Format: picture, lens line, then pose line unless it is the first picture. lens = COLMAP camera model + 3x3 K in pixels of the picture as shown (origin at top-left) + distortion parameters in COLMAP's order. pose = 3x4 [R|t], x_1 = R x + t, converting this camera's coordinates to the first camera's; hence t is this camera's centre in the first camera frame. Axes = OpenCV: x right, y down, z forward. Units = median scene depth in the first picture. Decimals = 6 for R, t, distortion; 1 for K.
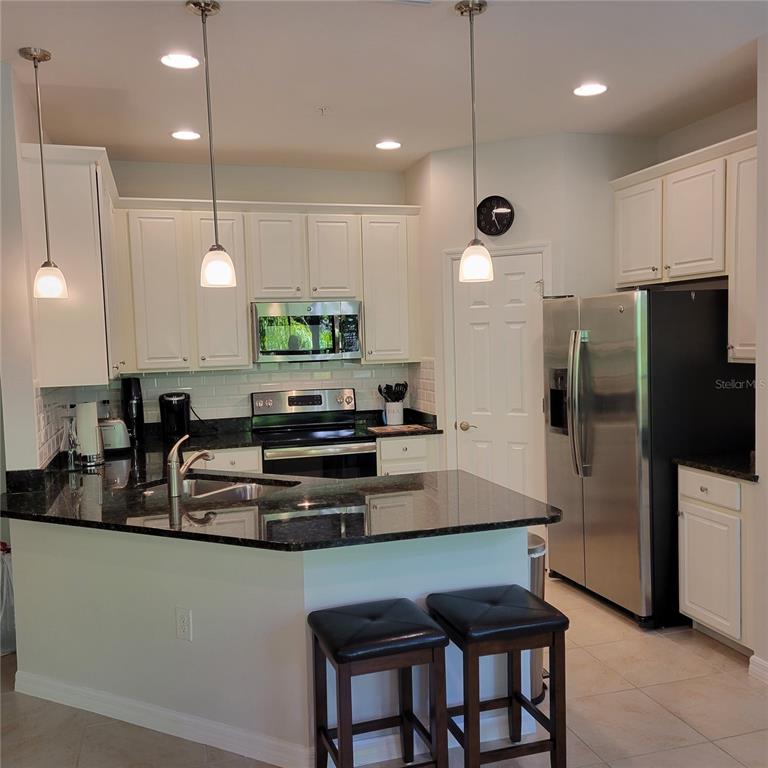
lens RADIAL K [[774.0, 0, 384.0], [0, 774.0, 384.0], [0, 0, 1]] dist [0.053697, -0.015077]
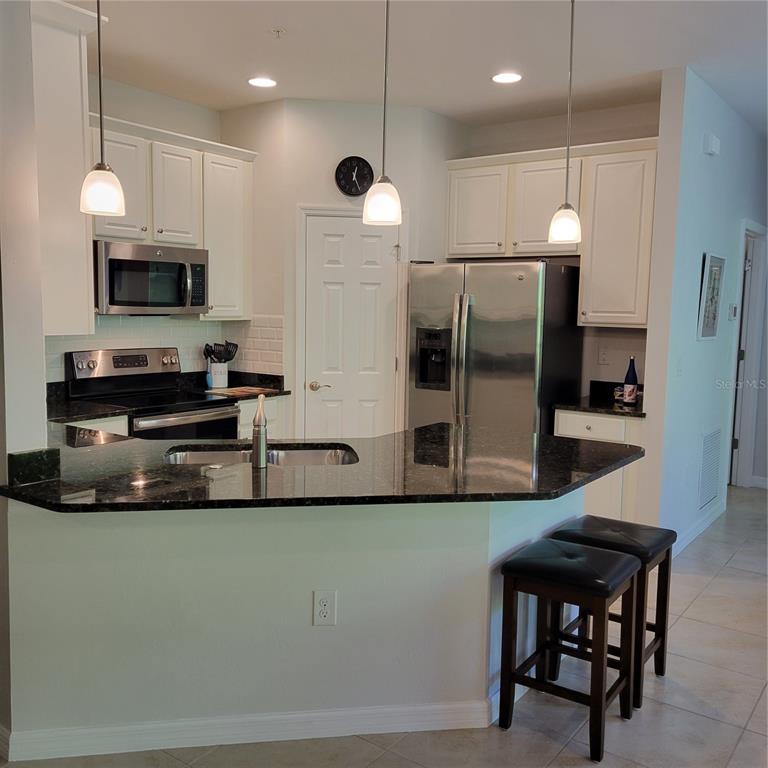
lens RADIAL K [[774.0, 0, 384.0], [0, 774.0, 384.0], [0, 0, 1]] dist [0.053697, -0.015077]
pose [[0.793262, -0.022007, 0.608483, -0.442581], [-0.001414, 0.999277, 0.037984, 0.014449], [-0.608879, -0.030991, 0.792657, 0.167563]]
